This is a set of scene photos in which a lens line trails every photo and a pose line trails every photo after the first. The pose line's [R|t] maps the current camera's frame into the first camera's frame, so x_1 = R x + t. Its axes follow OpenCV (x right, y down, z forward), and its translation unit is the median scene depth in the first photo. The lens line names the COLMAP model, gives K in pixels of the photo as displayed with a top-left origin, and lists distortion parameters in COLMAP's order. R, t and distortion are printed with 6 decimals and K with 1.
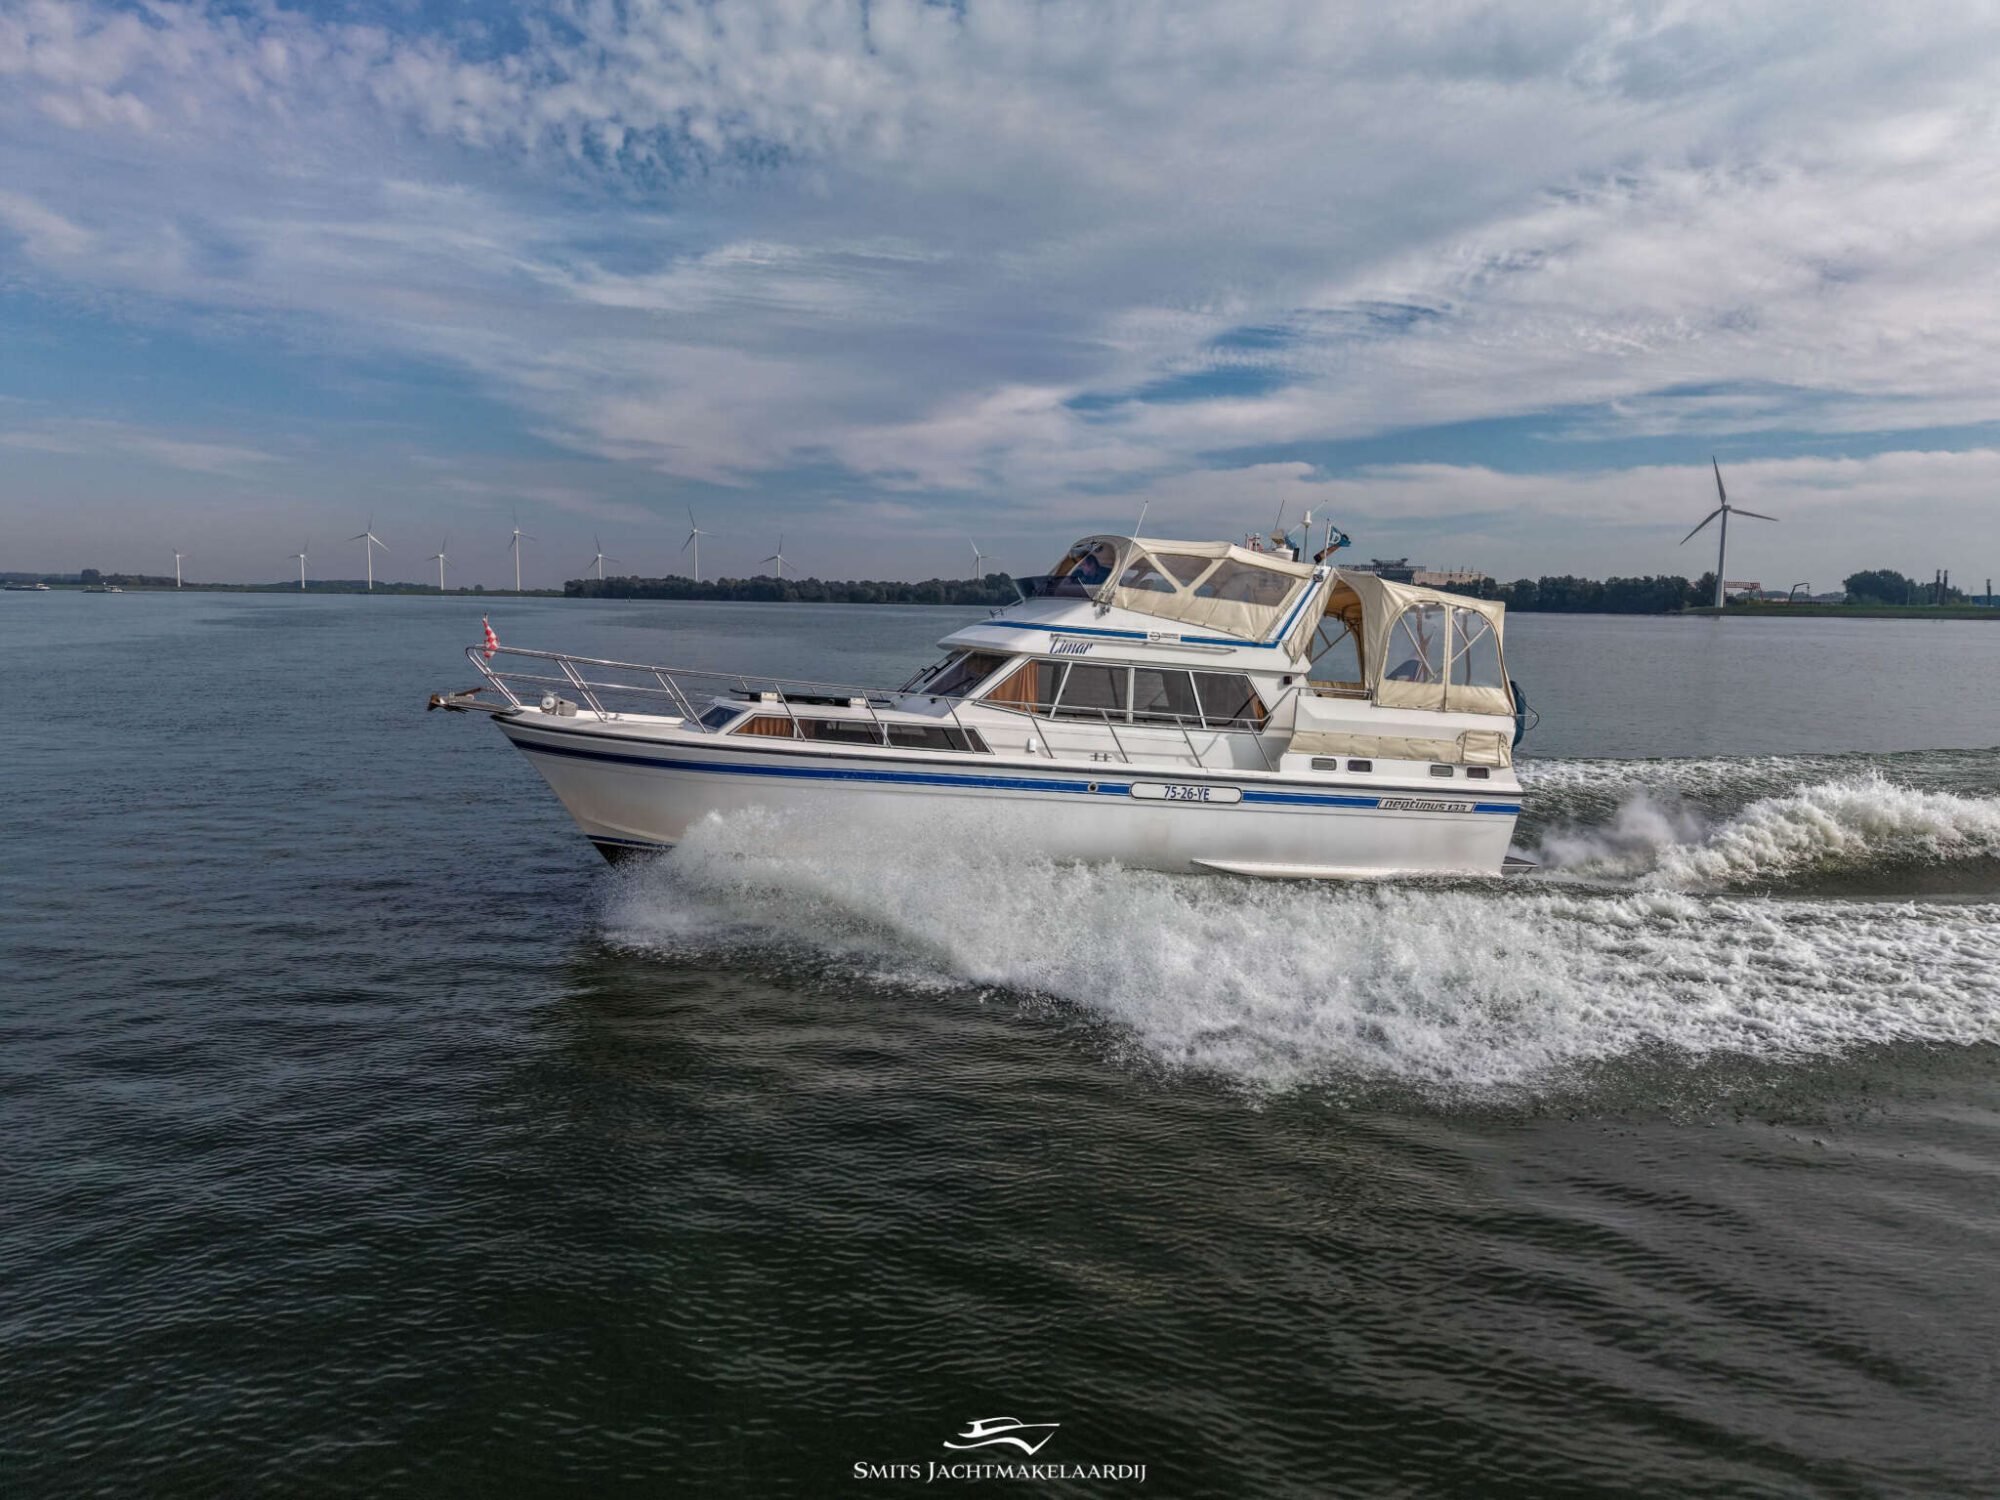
lens RADIAL K [[1424.3, 0, 1000.0], [0, 1424.3, 750.0], [0, 0, 1]] dist [0.104441, -0.115170]
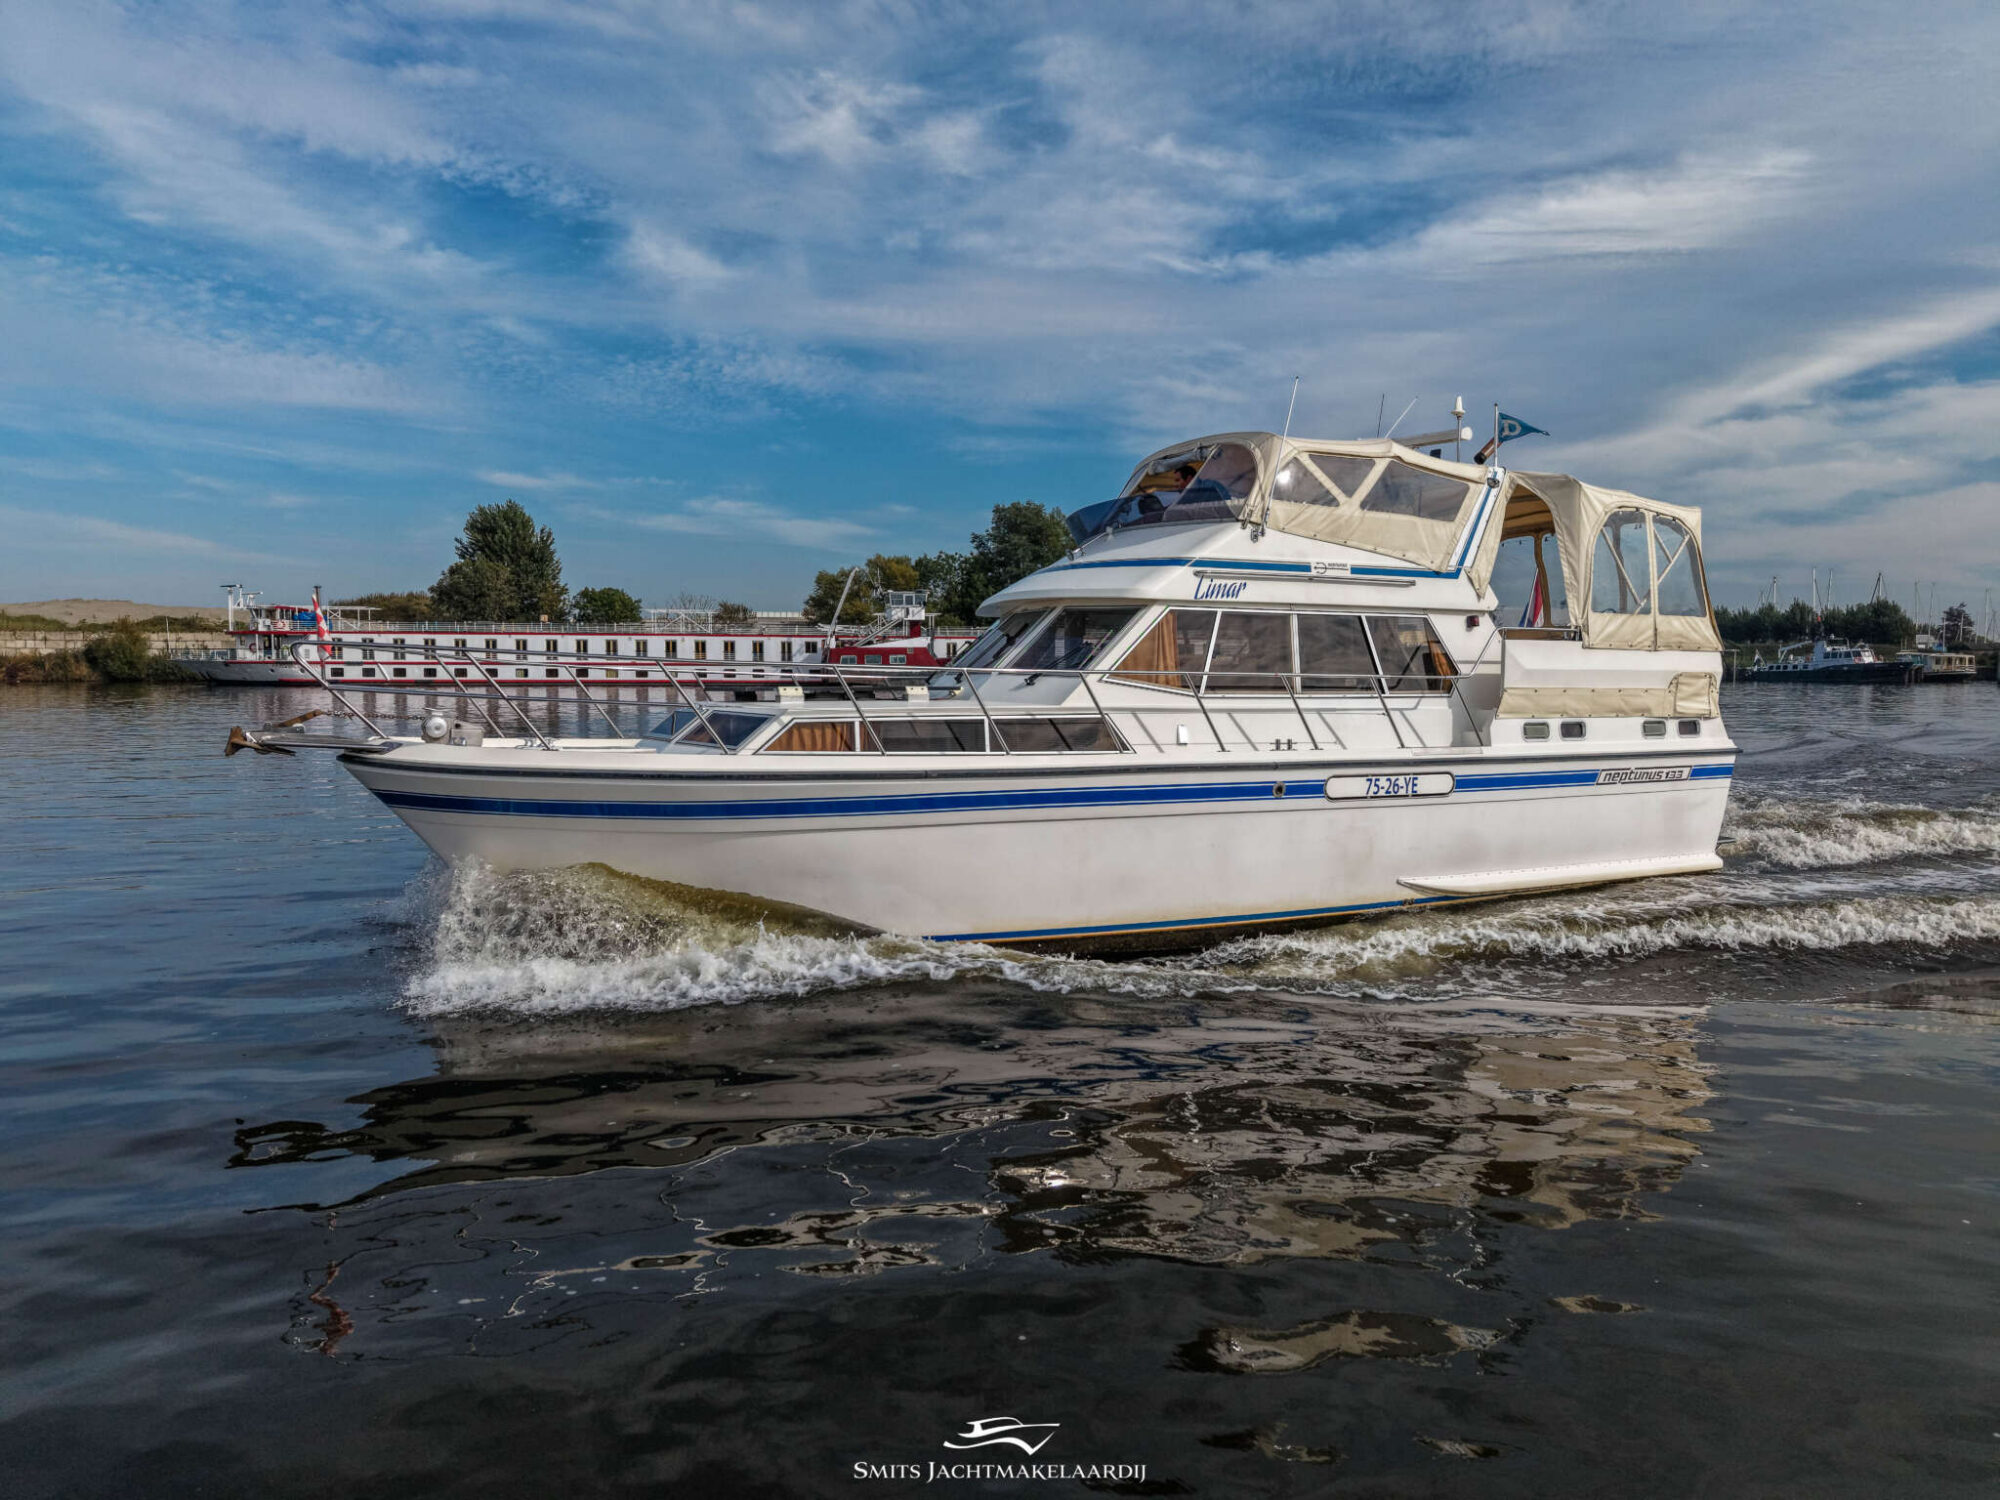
lens RADIAL K [[1367.5, 0, 1000.0], [0, 1367.5, 750.0], [0, 0, 1]] dist [0.000970, -0.055944]
pose [[0.981295, -0.080670, 0.174790, -0.169141], [0.080867, 0.996707, 0.006006, -0.006899], [-0.174699, 0.008241, 0.984587, 0.359680]]
